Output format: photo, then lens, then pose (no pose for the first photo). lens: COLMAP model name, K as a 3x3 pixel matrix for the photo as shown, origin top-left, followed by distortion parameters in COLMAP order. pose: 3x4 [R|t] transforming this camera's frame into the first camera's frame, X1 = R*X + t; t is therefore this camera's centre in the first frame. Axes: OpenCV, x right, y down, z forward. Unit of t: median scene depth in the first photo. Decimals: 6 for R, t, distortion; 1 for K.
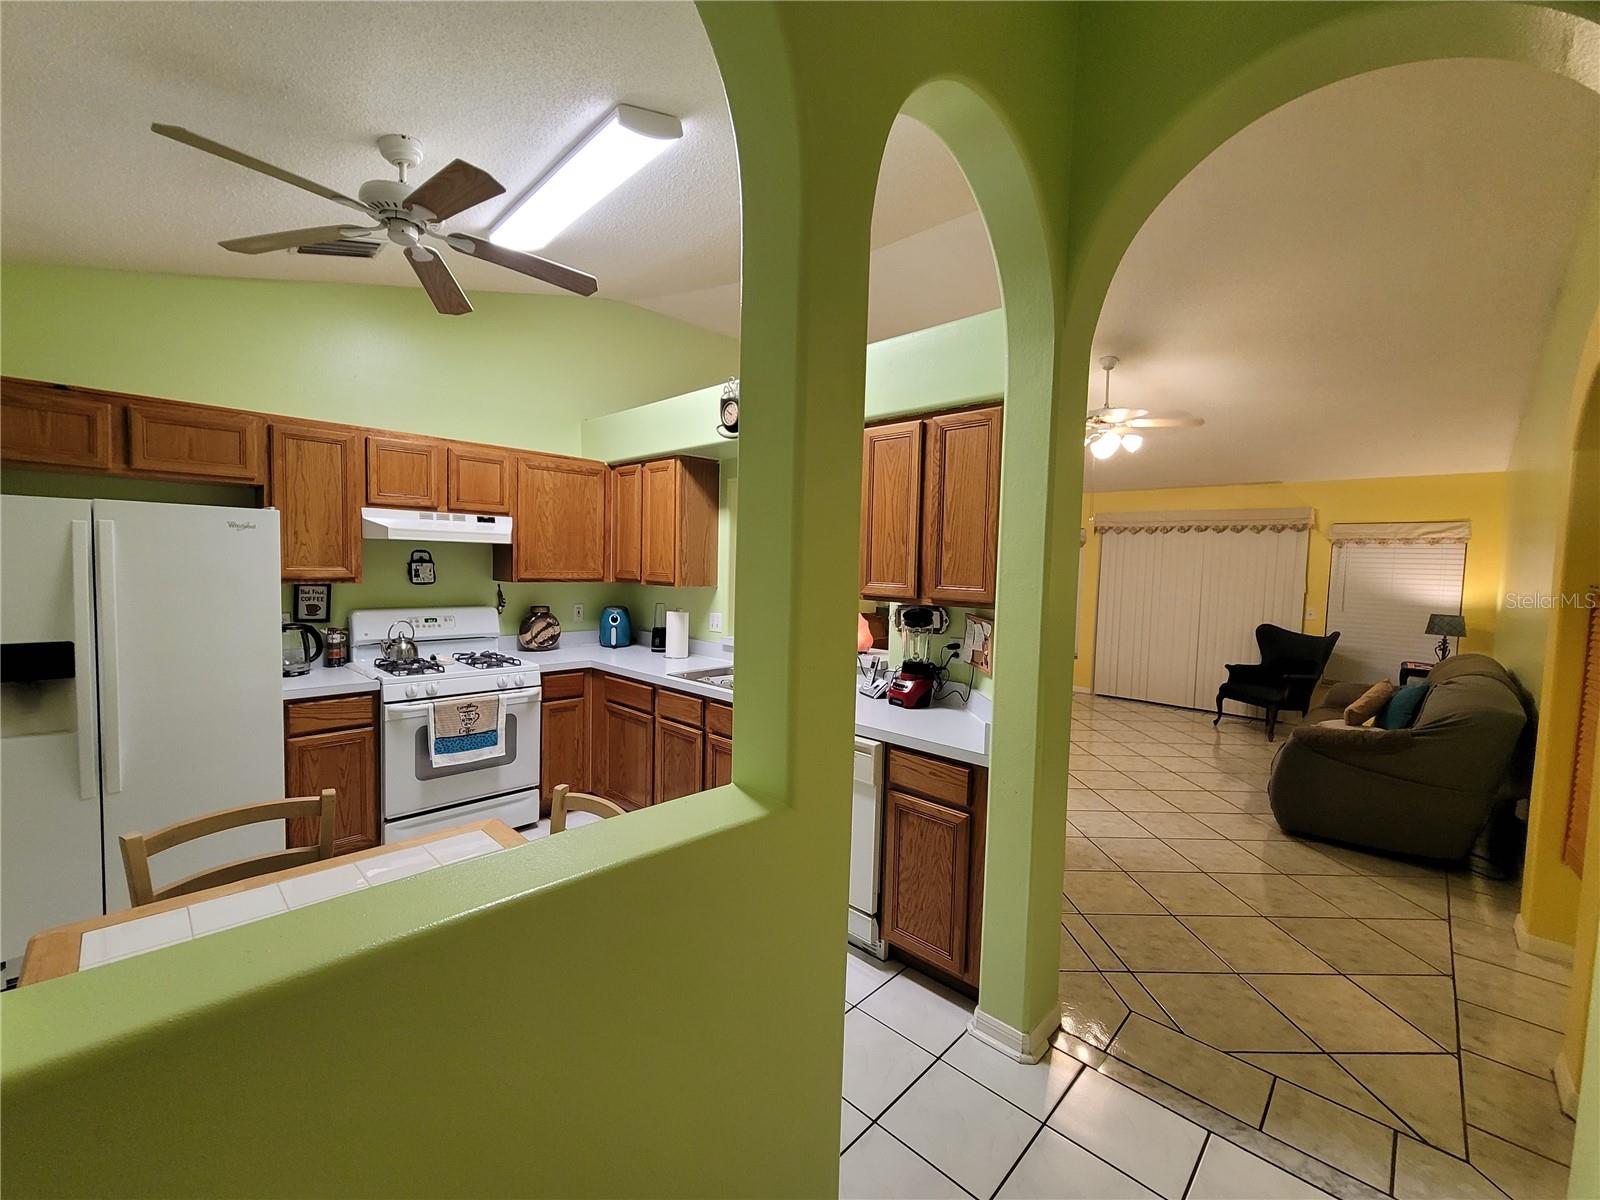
lens RADIAL K [[655.9, 0, 788.4], [0, 655.9, 598.1], [0, 0, 1]] dist [0.000848, -0.001670]
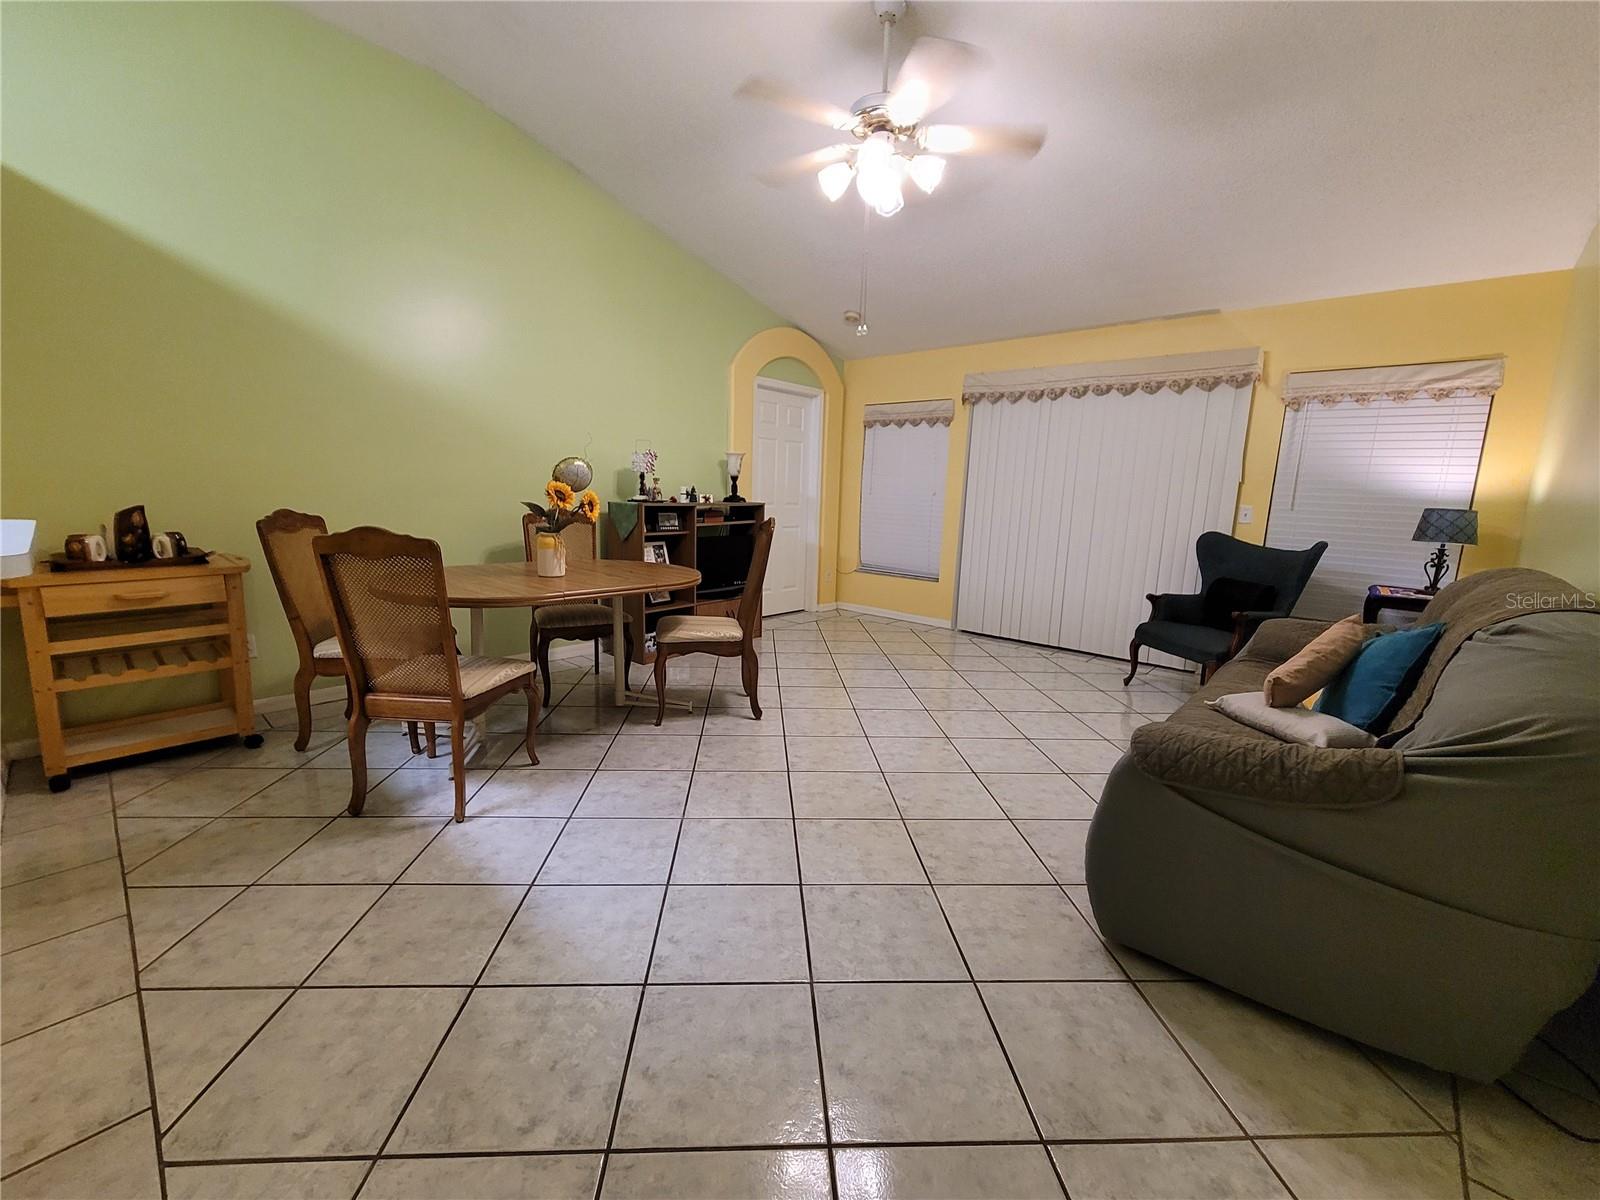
lens RADIAL K [[655.9, 0, 789.8], [0, 655.9, 602.1], [0, 0, 1]] dist [0.000848, -0.001670]
pose [[0.999277, 0.000042, 0.038017, 0.557907], [-0.004445, 0.993268, 0.115756, 0.068216], [-0.037756, -0.115841, 0.992550, 0.624014]]
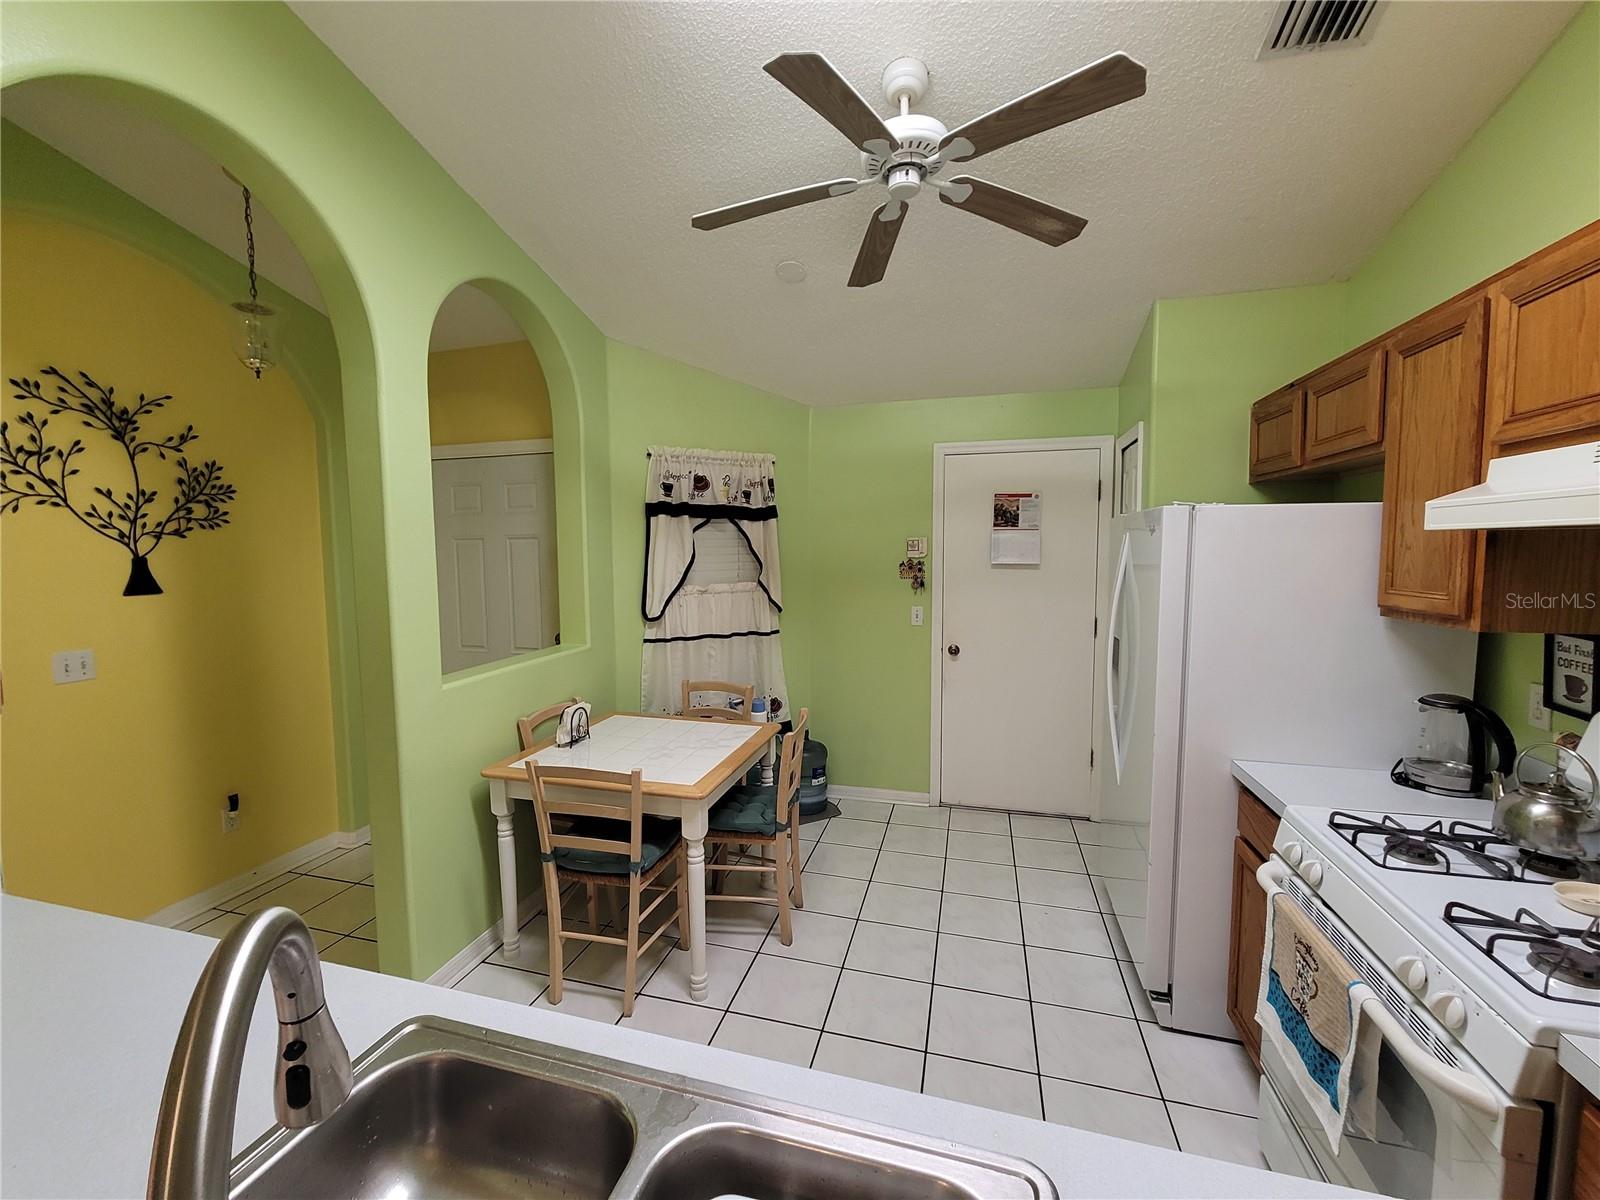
lens RADIAL K [[655.9, 0, 795.9], [0, 655.9, 596.4], [0, 0, 1]] dist [0.000848, -0.001670]
pose [[-0.883169, 0.018202, -0.468702, -0.035304], [-0.038251, 0.993124, 0.110644, -0.071941], [0.467493, 0.115646, -0.876399, 1.084040]]
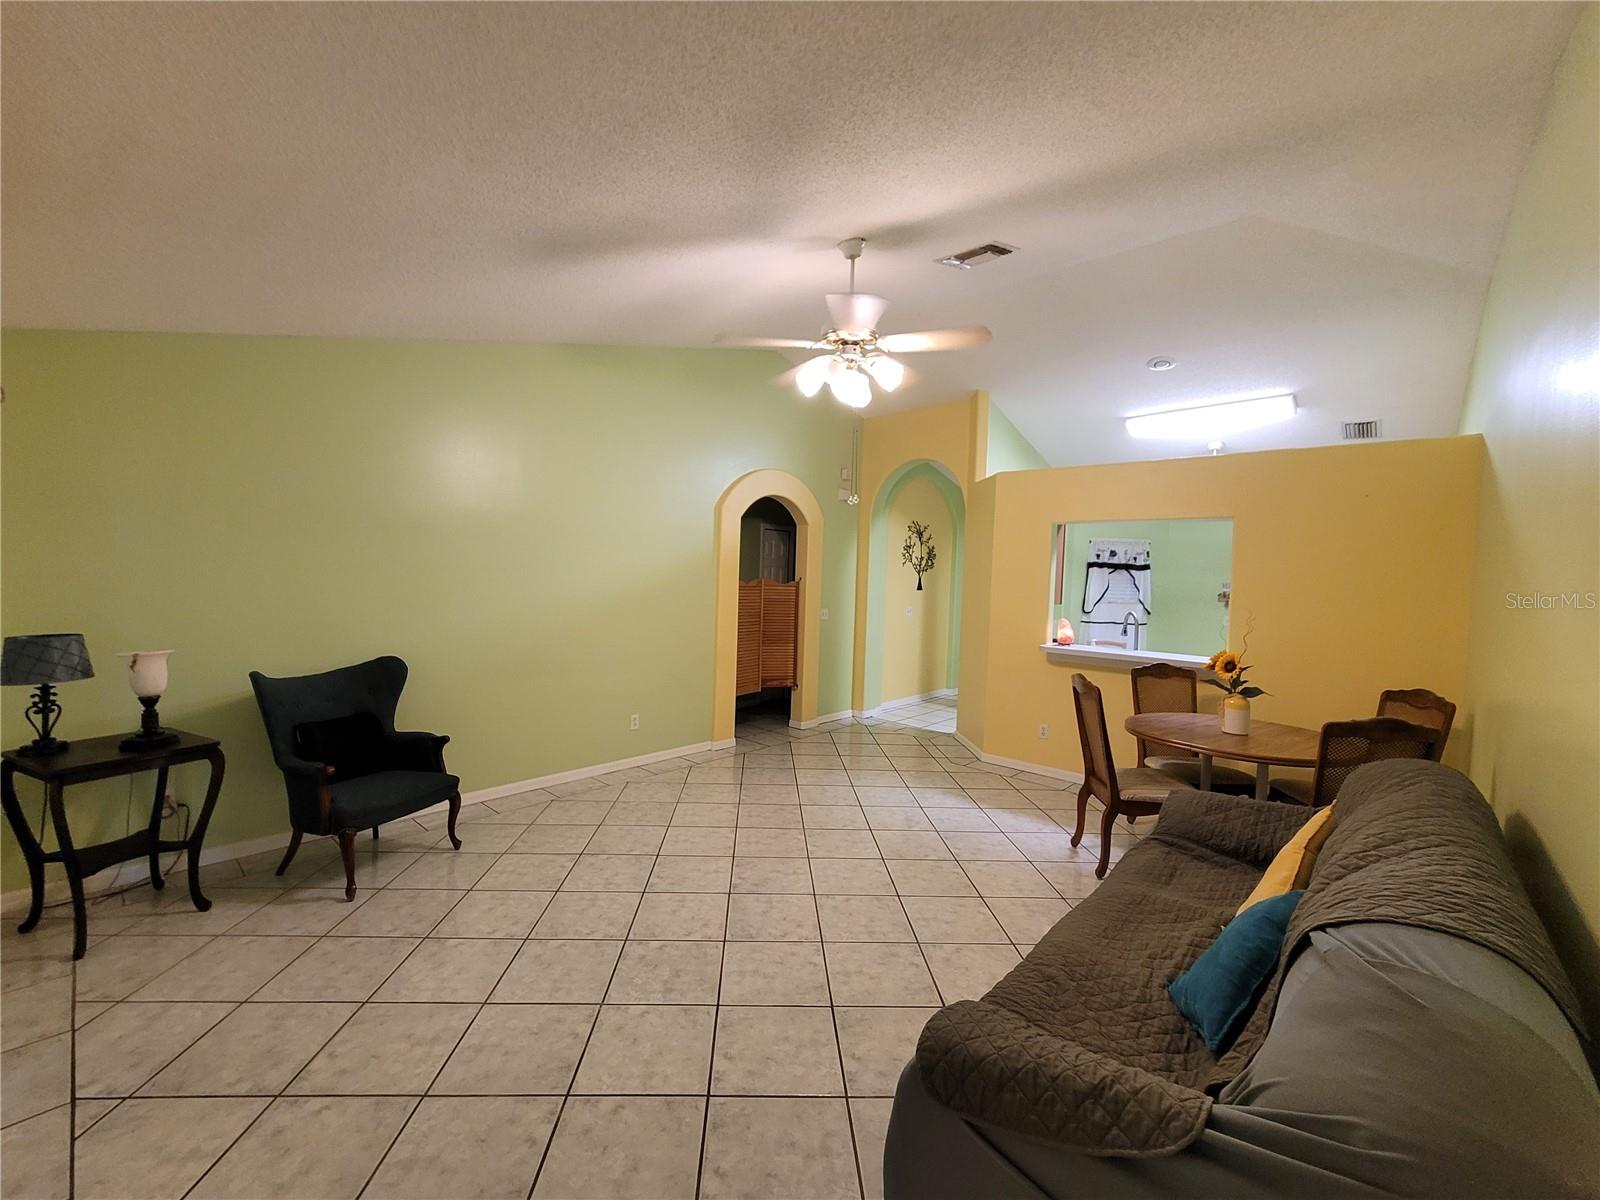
lens RADIAL K [[655.9, 0, 787.0], [0, 655.9, 601.5], [0, 0, 1]] dist [0.000848, -0.001670]
pose [[-0.998371, -0.052685, -0.021905, 0.775469], [-0.054528, 0.994037, 0.094431, -0.114983], [0.016799, 0.095472, -0.995290, 2.348825]]
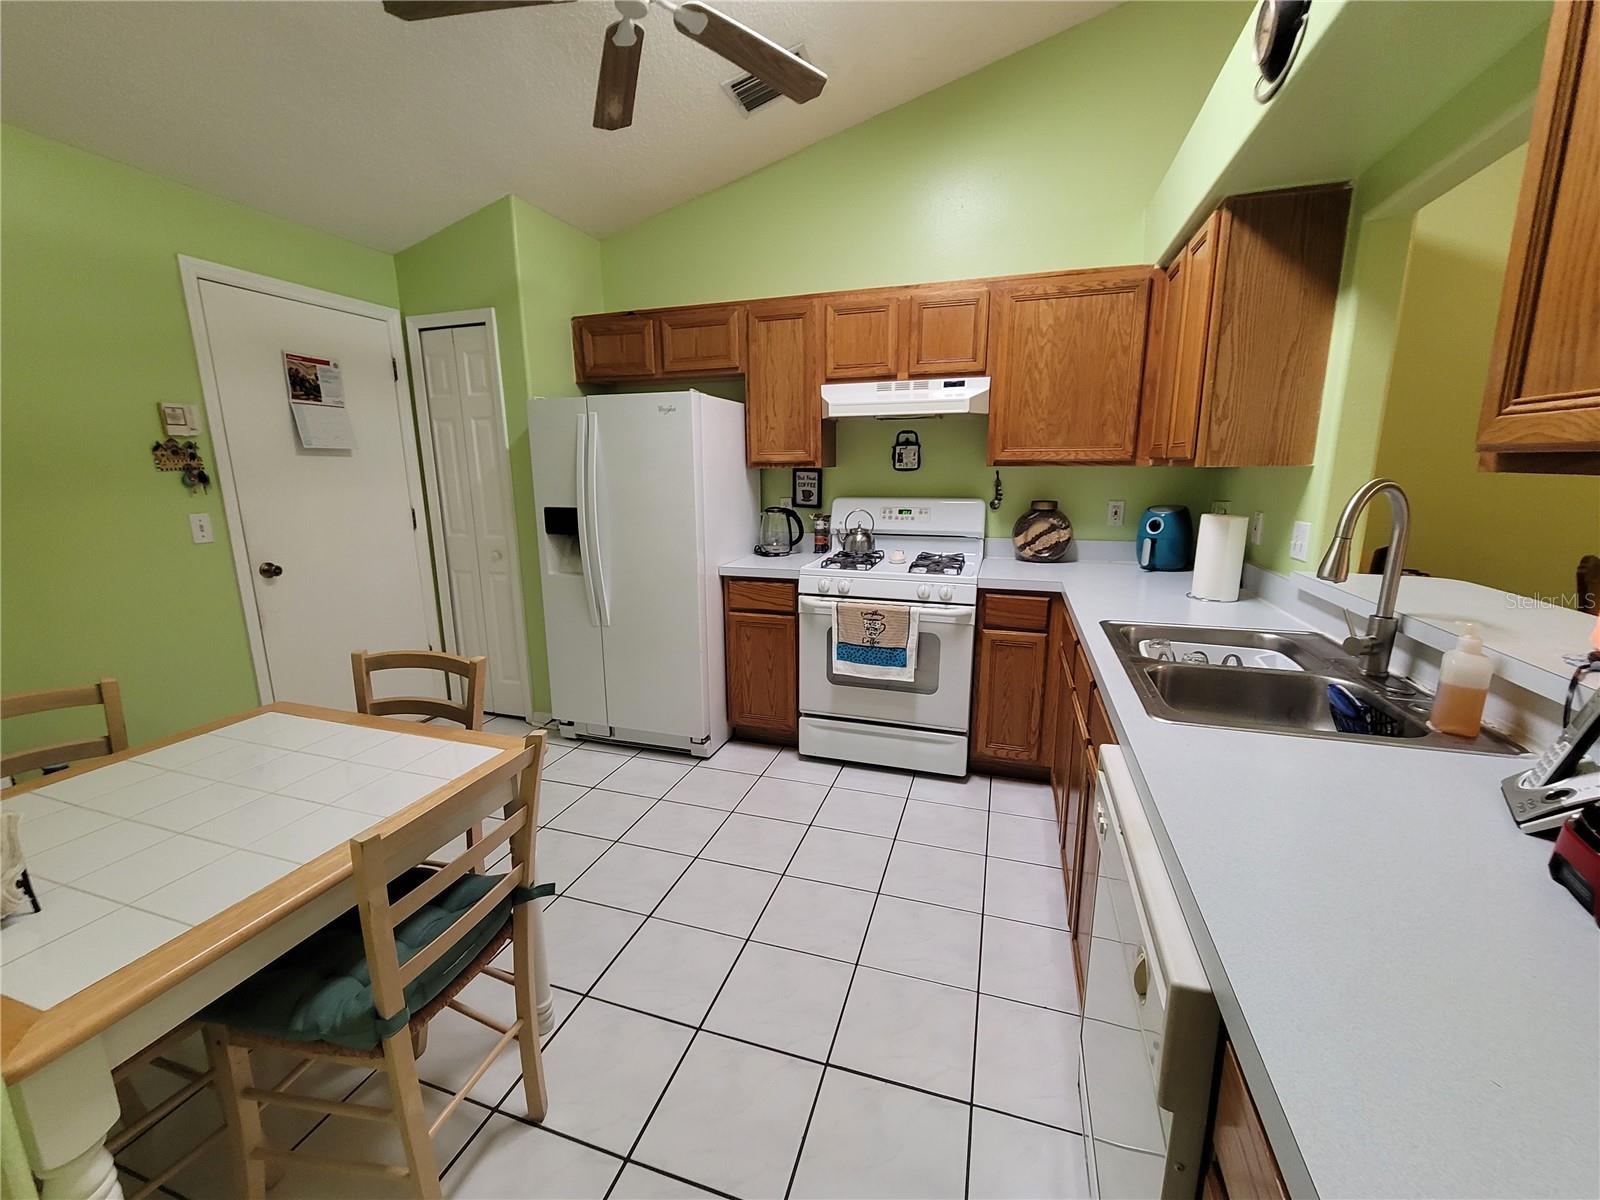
lens RADIAL K [[655.9, 0, 791.4], [0, 655.9, 599.2], [0, 0, 1]] dist [0.000848, -0.001670]
pose [[0.435256, 0.155311, -0.886809, 0.191817], [-0.030039, 0.986965, 0.158108, 0.015854], [0.899805, -0.042178, 0.434248, 0.499512]]
